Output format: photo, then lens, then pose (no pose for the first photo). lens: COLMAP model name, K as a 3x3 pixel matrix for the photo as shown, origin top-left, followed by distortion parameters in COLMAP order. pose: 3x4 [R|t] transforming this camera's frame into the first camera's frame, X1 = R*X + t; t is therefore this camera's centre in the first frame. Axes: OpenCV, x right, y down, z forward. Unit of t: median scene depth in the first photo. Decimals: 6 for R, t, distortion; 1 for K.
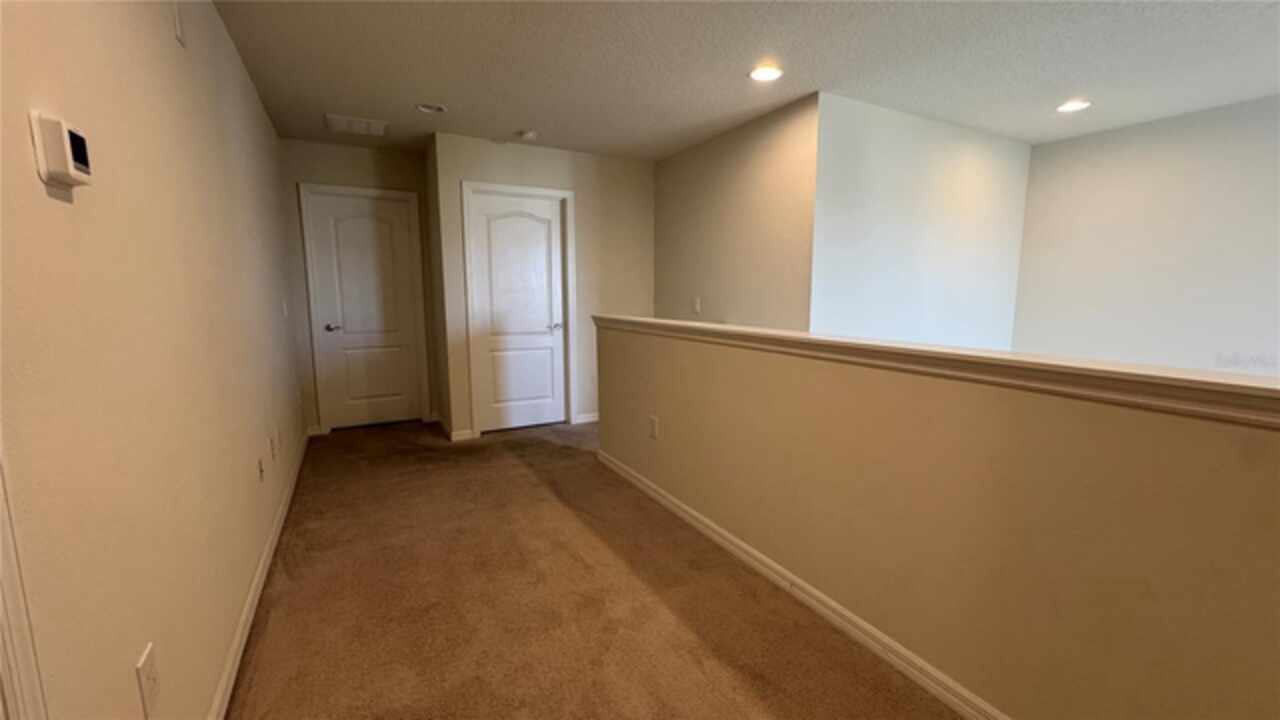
lens RADIAL K [[508.1, 0, 640.0], [0, 508.1, 360.0], [0, 0, 1]] dist [-0.002614, -0.000270]
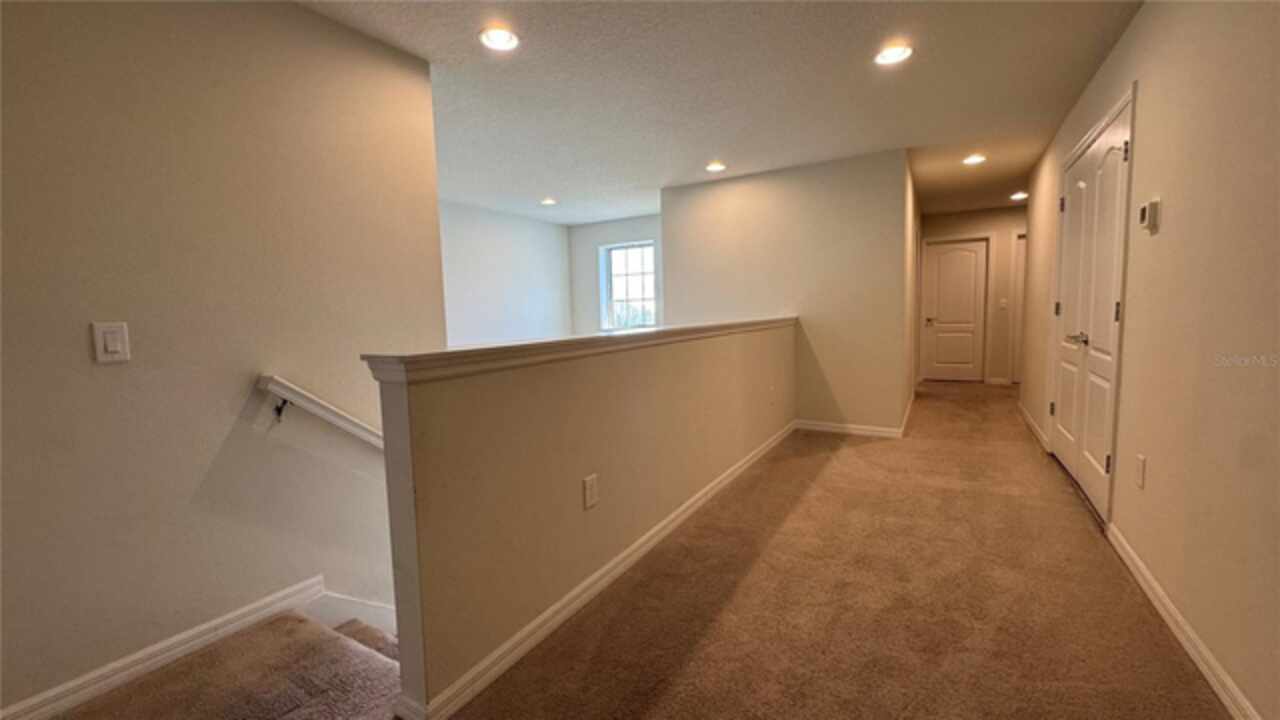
lens RADIAL K [[539.5, 0, 640.0], [0, 539.5, 360.0], [0, 0, 1]] dist [-0.000104, -0.000006]
pose [[-0.522739, -0.061548, 0.850268, -0.614243], [0.134757, 0.978885, 0.153706, -0.140625], [-0.841774, 0.194928, -0.503407, 1.288207]]
